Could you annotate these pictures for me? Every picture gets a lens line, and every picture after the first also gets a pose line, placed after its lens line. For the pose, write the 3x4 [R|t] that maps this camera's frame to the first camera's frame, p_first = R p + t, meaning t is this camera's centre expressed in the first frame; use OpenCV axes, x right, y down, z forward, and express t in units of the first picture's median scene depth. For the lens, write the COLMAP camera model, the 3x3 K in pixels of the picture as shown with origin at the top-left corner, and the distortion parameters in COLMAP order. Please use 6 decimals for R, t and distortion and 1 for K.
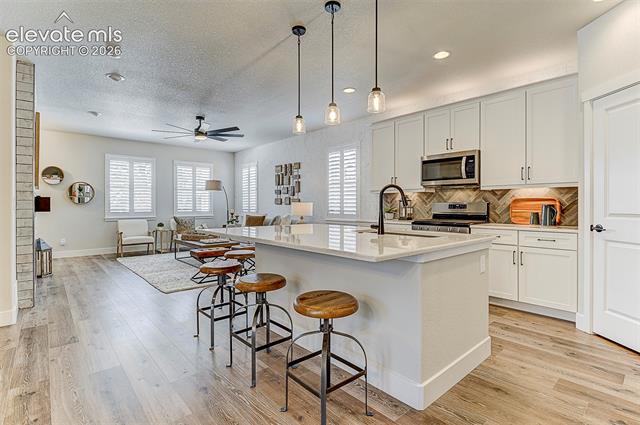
lens RADIAL K [[311.8, 0, 318.8], [0, 311.8, 204.2], [0, 0, 1]] dist [0.001188, -0.000062]
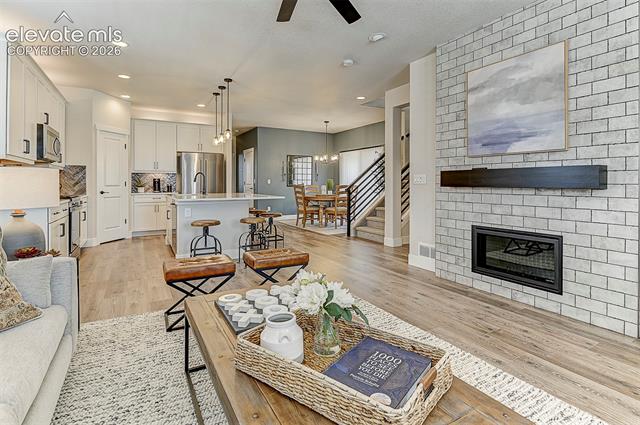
lens RADIAL K [[322.7, 0, 320.5], [0, 322.7, 184.6], [0, 0, 1]] dist [-0.000405, -0.000846]
pose [[-0.979909, -0.001081, 0.199440, -0.609127], [-0.001401, 0.999998, -0.001459, 0.015568], [-0.199438, -0.001709, -0.979909, 1.752936]]
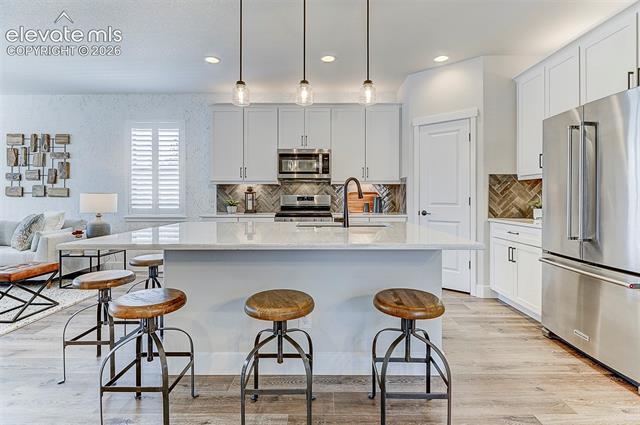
lens RADIAL K [[316.9, 0, 319.0], [0, 316.9, 195.3], [0, 0, 1]] dist [-0.000298, -0.000821]
pose [[0.671993, 0.002838, 0.740552, -0.339937], [-0.001189, 0.999996, -0.002754, -0.001401], [-0.740556, 0.000971, 0.671993, 0.220894]]
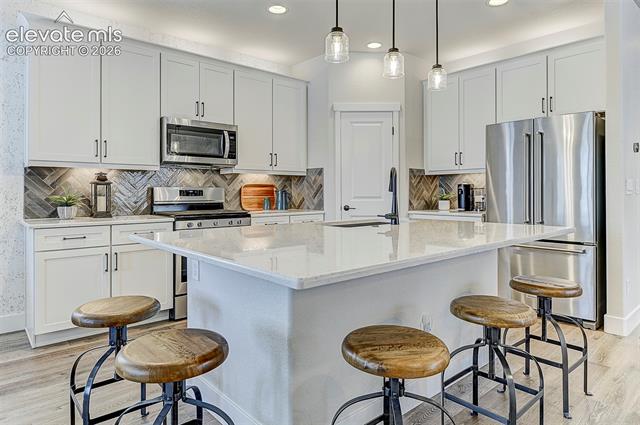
lens RADIAL K [[393.7, 0, 318.7], [0, 393.7, 190.2], [0, 0, 1]] dist [0.000062, -0.000409]
pose [[0.000810, 0.002457, 0.999997, -0.498536], [-0.001349, 0.999996, -0.002456, 0.002958], [-0.999999, -0.001347, 0.000814, 0.688109]]
